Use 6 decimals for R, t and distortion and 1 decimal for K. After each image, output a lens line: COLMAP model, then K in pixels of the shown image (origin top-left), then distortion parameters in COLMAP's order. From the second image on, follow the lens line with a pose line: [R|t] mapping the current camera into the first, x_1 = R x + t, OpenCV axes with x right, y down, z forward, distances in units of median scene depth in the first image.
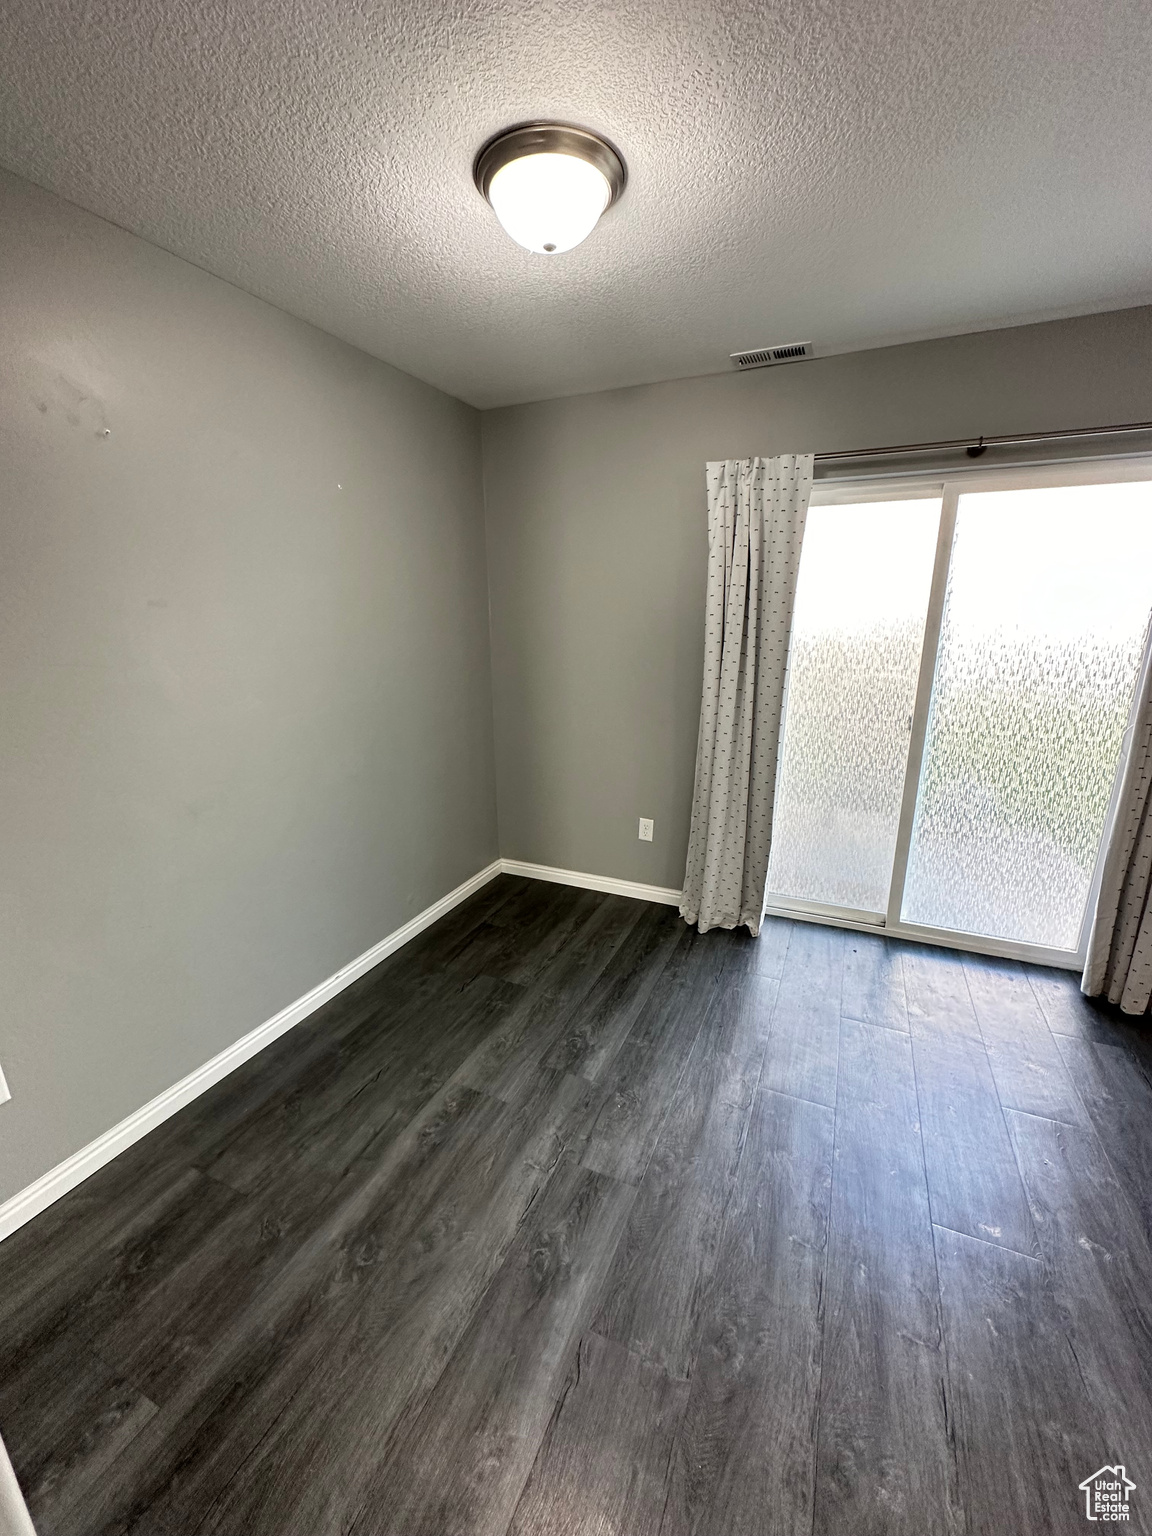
lens RADIAL K [[610.6, 0, 576.0], [0, 610.6, 768.0], [0, 0, 1]] dist [-0.002955, 0.000556]
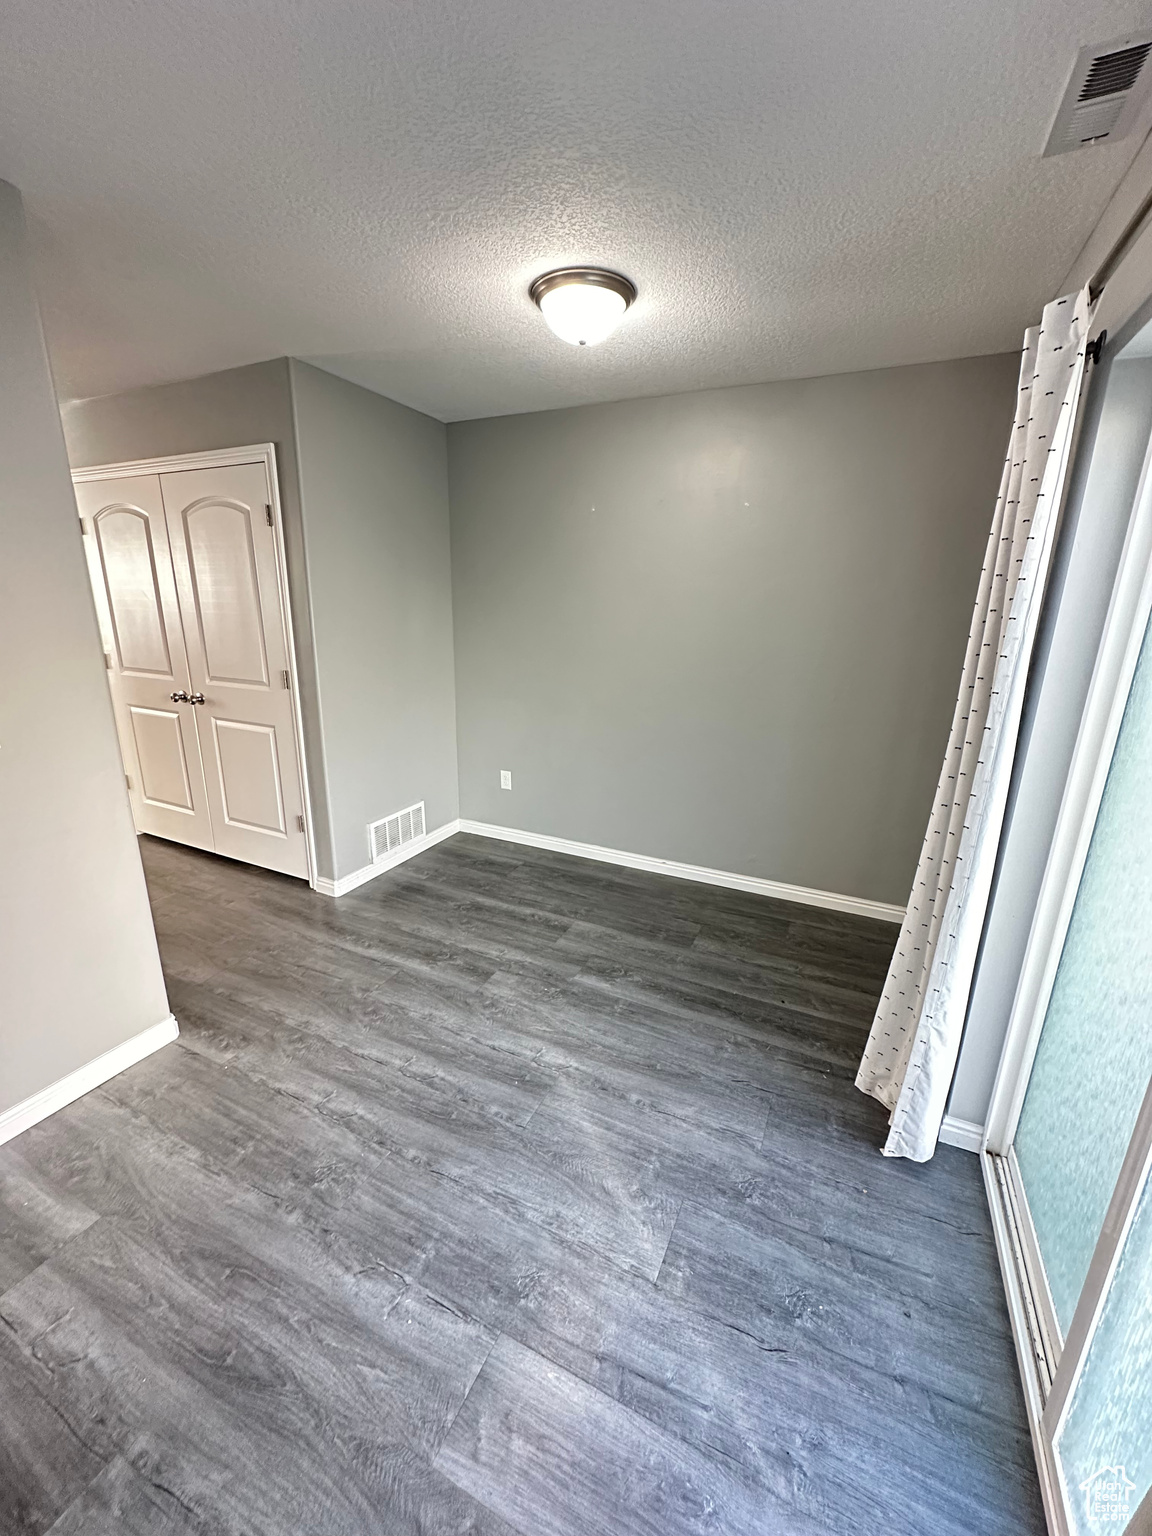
lens RADIAL K [[610.6, 0, 576.0], [0, 610.6, 768.0], [0, 0, 1]] dist [-0.002955, 0.000556]
pose [[-0.023229, 0.273378, -0.961626, 1.192796], [-0.268148, 0.924936, 0.269425, -0.242059], [0.963098, 0.264117, 0.051820, 0.885134]]
